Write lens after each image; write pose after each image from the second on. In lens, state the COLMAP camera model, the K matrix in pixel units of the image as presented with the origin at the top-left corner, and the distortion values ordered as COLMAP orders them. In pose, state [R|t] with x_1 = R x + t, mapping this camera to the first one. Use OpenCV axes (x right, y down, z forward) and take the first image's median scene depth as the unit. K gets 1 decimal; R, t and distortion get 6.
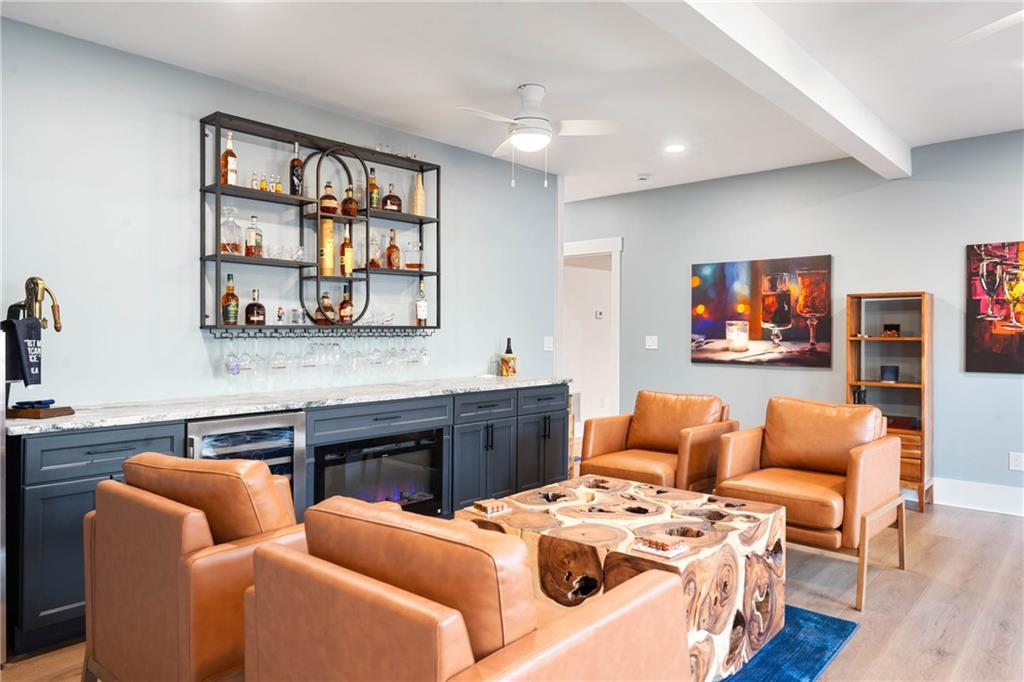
lens RADIAL K [[686.6, 0, 512.0], [0, 686.6, 341.0], [0, 0, 1]] dist [0.002180, 0.001945]
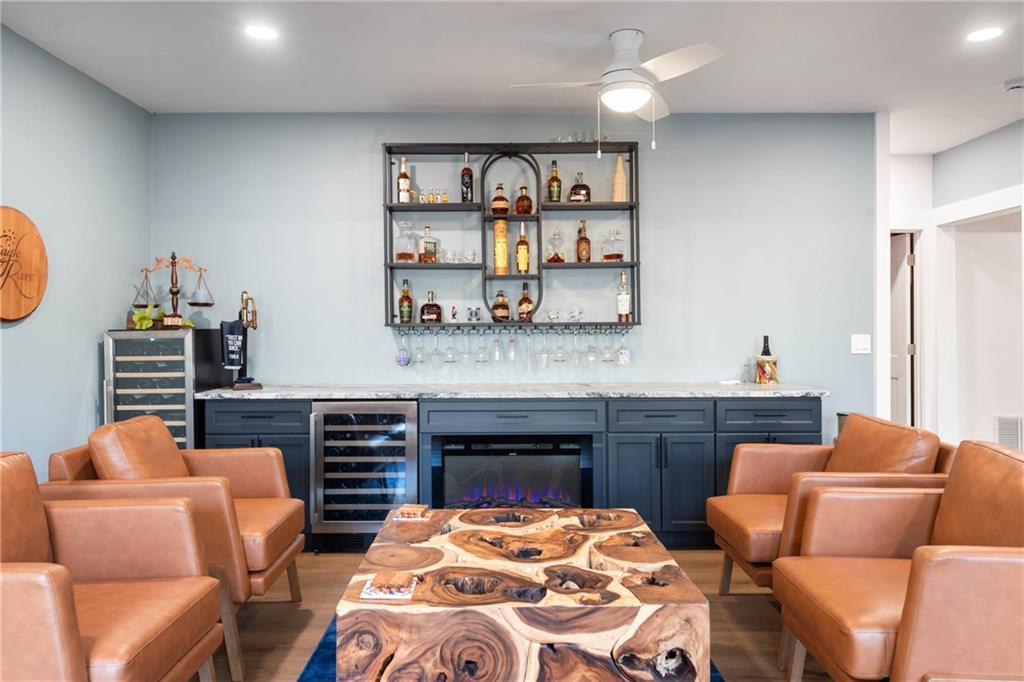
lens RADIAL K [[704.2, 0, 512.0], [0, 704.2, 341.0], [0, 0, 1]] dist [0.004523, -0.028280]
pose [[0.662217, 0.009711, -0.749249, 0.553076], [-0.006718, 0.999953, 0.007023, -0.002703], [0.749282, 0.000383, 0.662251, 0.317935]]
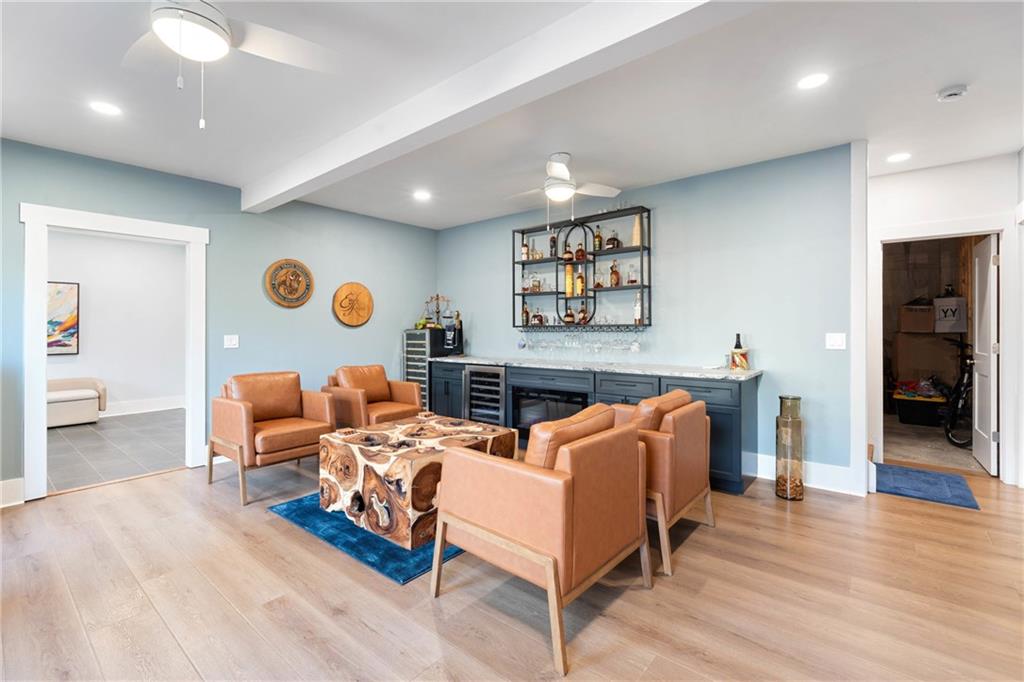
lens RADIAL K [[461.7, 0, 511.7], [0, 461.7, 329.3], [0, 0, 1]] dist [-0.001975, -0.000307]
pose [[0.017726, -0.000673, -0.999843, 0.937772], [-0.009707, 0.999953, -0.000845, -0.009675], [0.999796, 0.009720, 0.017719, 0.855093]]
